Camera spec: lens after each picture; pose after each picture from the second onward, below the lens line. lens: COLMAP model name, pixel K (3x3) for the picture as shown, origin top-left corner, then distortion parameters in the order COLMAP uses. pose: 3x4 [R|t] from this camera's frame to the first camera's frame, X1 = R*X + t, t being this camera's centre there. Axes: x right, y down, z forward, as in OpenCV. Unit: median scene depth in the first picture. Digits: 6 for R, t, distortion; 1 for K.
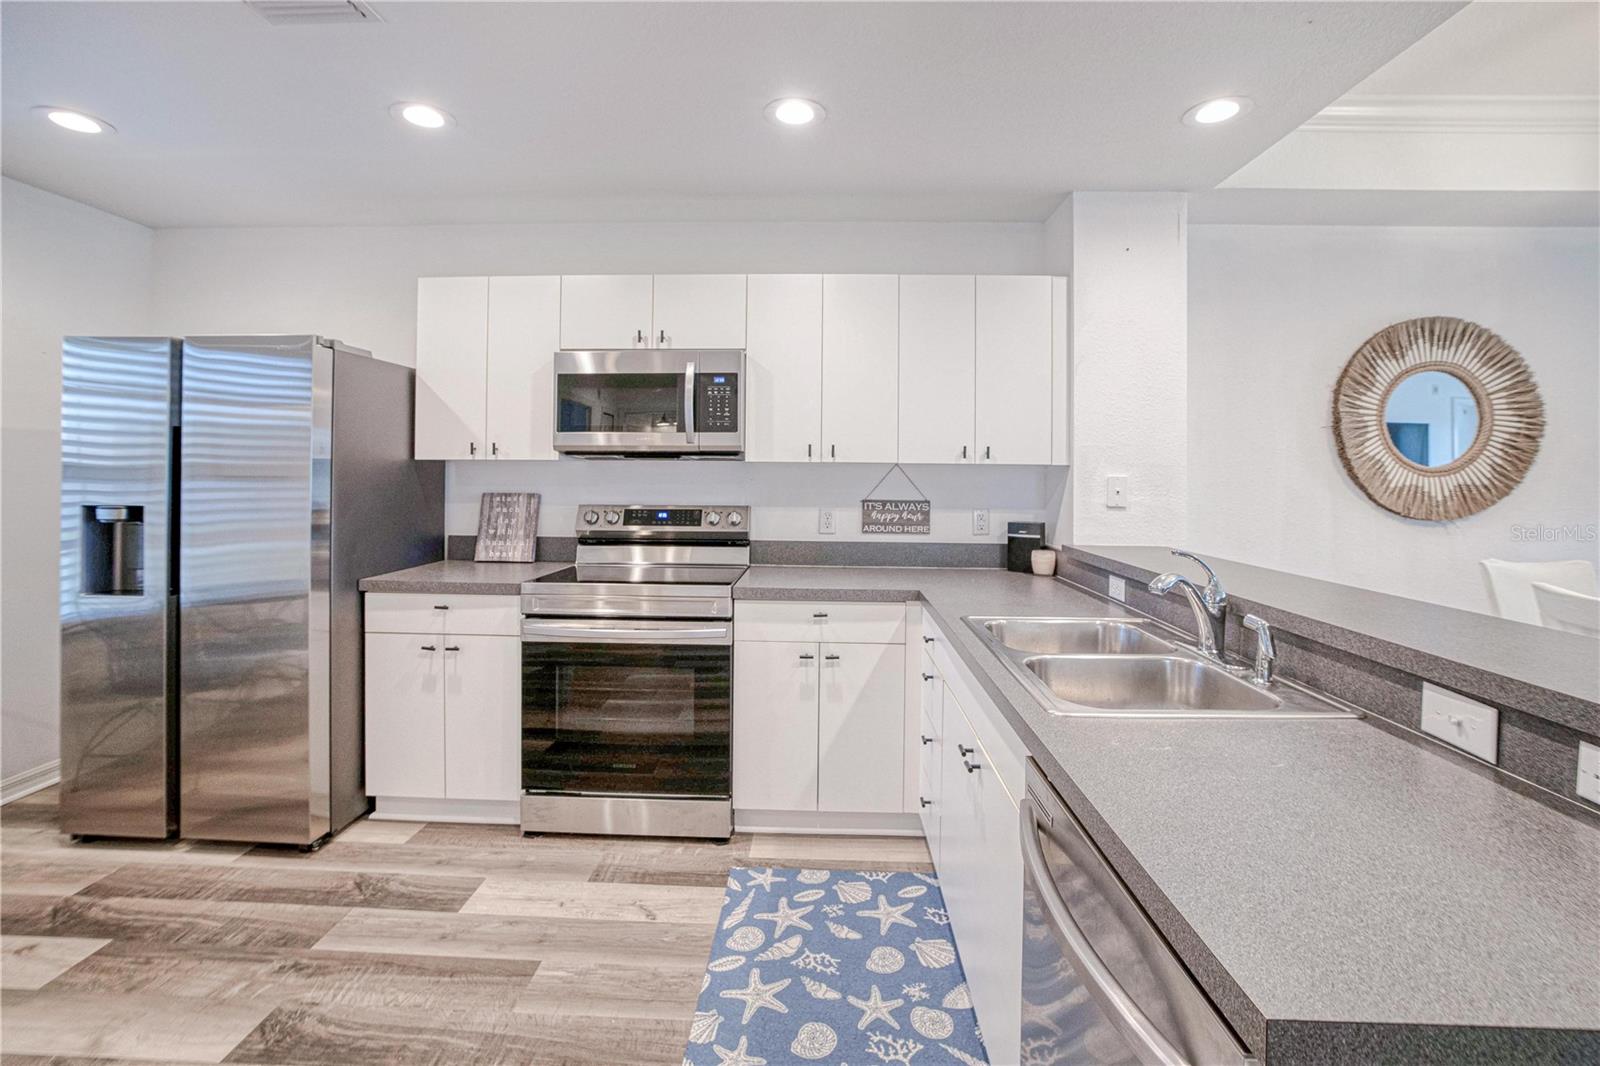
lens RADIAL K [[709.4, 0, 797.9], [0, 709.4, 473.8], [0, 0, 1]] dist [-0.020244, 0.000863]
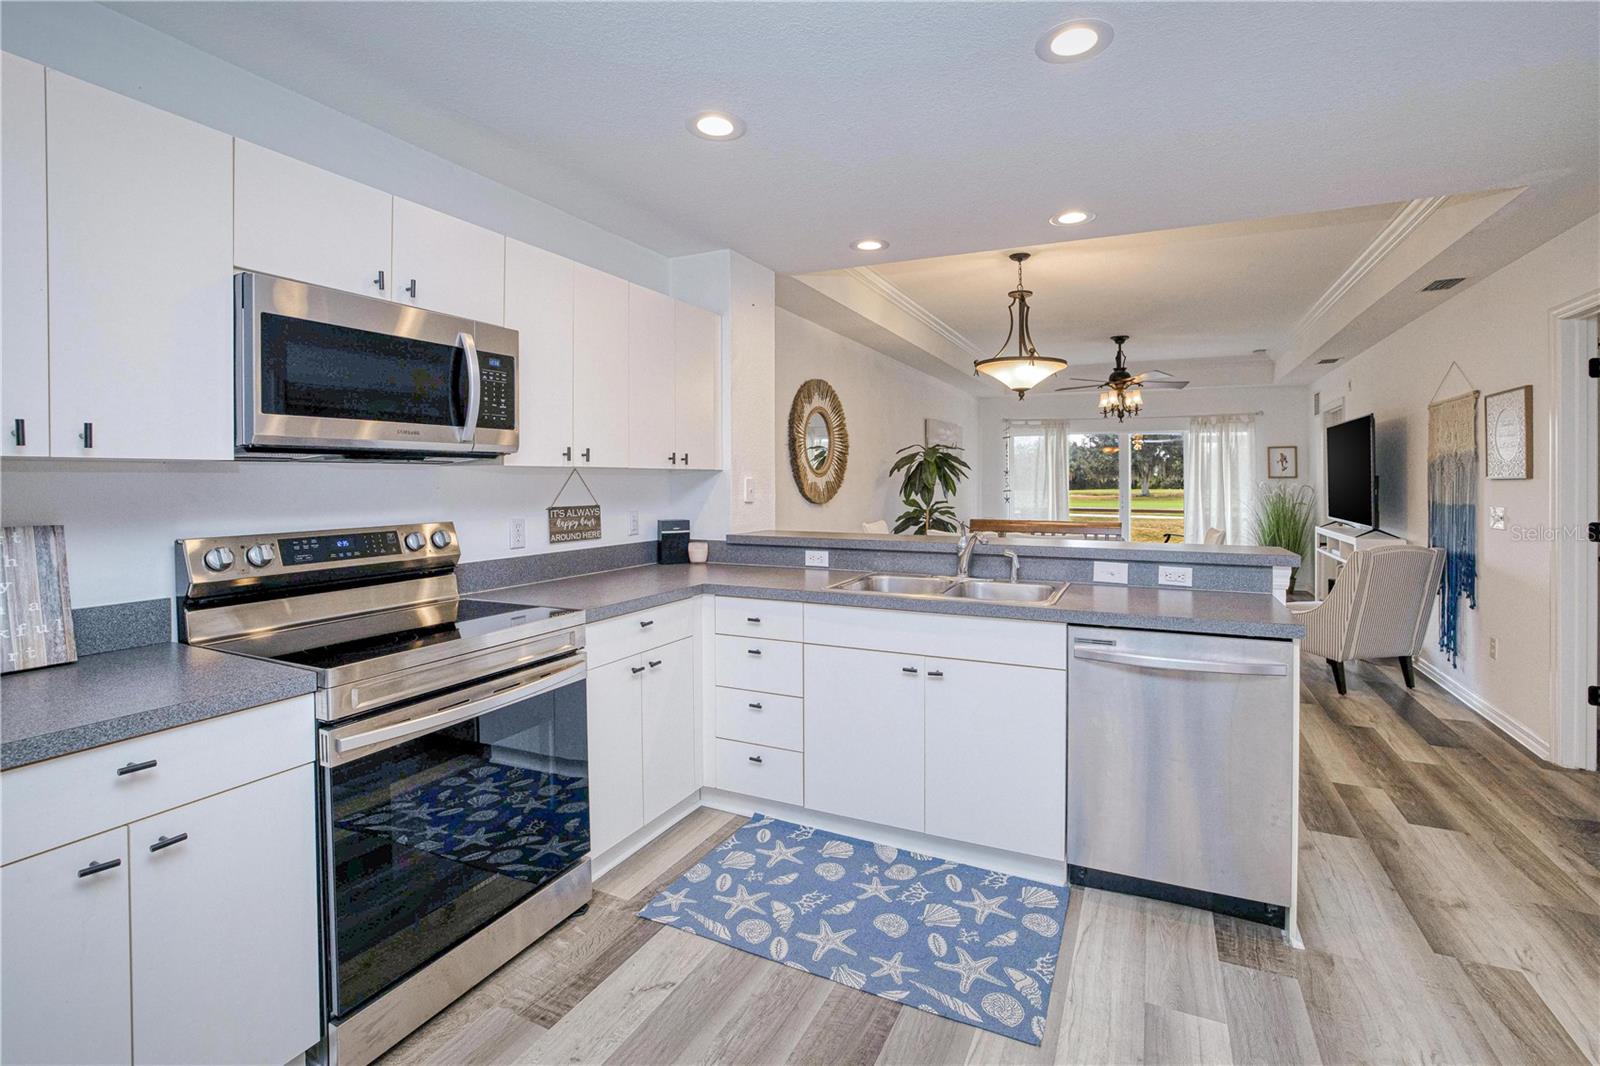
lens RADIAL K [[730.9, 0, 797.6], [0, 730.9, 477.9], [0, 0, 1]] dist [-0.055279, 0.019839]
pose [[0.400000, -0.009930, 0.916461, -0.722987], [0.007017, 0.999945, 0.007772, -0.007465], [-0.916488, 0.003322, 0.400048, 0.372394]]
